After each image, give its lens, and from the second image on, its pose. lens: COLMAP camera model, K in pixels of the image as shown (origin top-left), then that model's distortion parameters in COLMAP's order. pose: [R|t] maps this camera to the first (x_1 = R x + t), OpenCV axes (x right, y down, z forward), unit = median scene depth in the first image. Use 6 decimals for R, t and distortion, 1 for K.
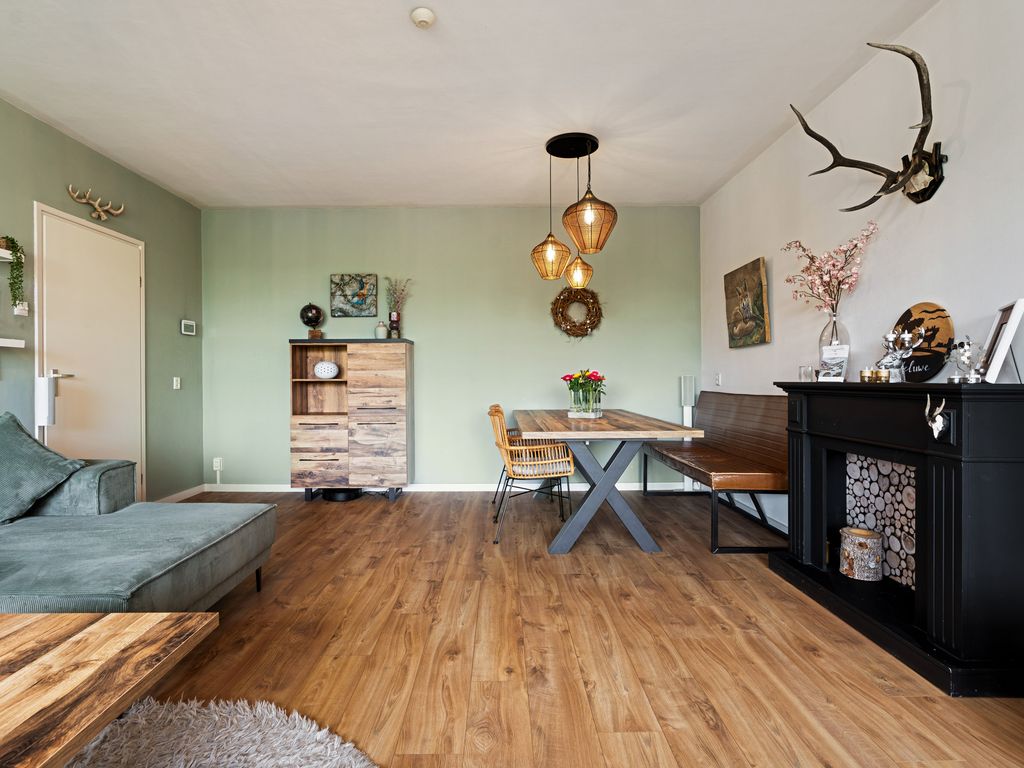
lens RADIAL K [[527.2, 0, 501.0], [0, 527.2, 380.7], [0, 0, 1]] dist [-0.001707, 0.000787]
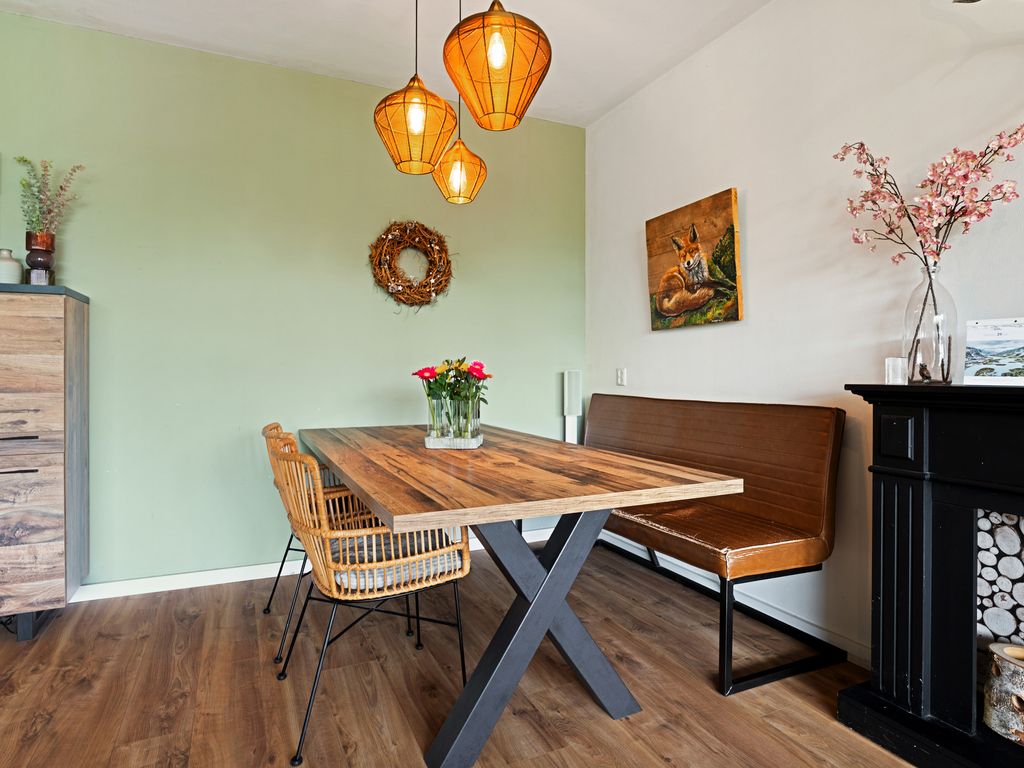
lens RADIAL K [[587.0, 0, 511.7], [0, 587.0, 371.1], [0, 0, 1]] dist [-0.014624, 0.000636]
pose [[0.907059, 0.007771, 0.420932, -0.048723], [-0.005379, 0.999962, -0.006870, -0.004417], [-0.420969, 0.003967, 0.907066, 0.462817]]
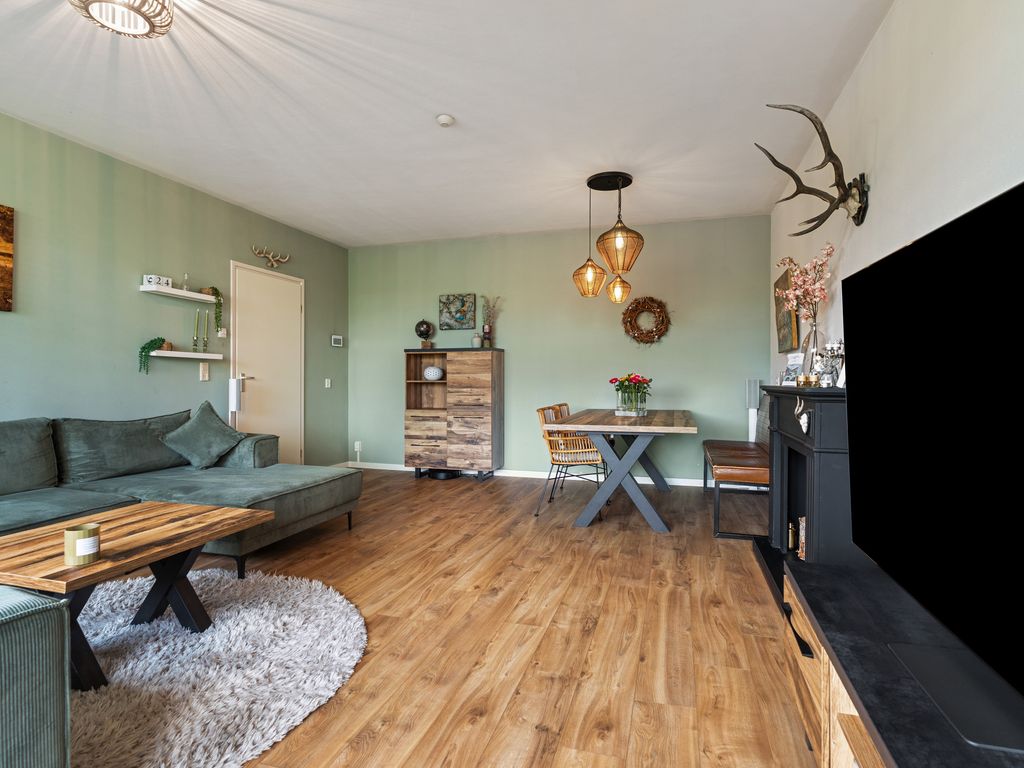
lens RADIAL K [[527.2, 0, 517.3], [0, 527.2, 382.4], [0, 0, 1]] dist [-0.001707, 0.000787]
pose [[0.959858, 0.005918, -0.280424, 0.266262], [-0.005937, 0.999982, 0.000780, -0.001696], [0.280424, 0.000916, 0.959876, -0.172118]]
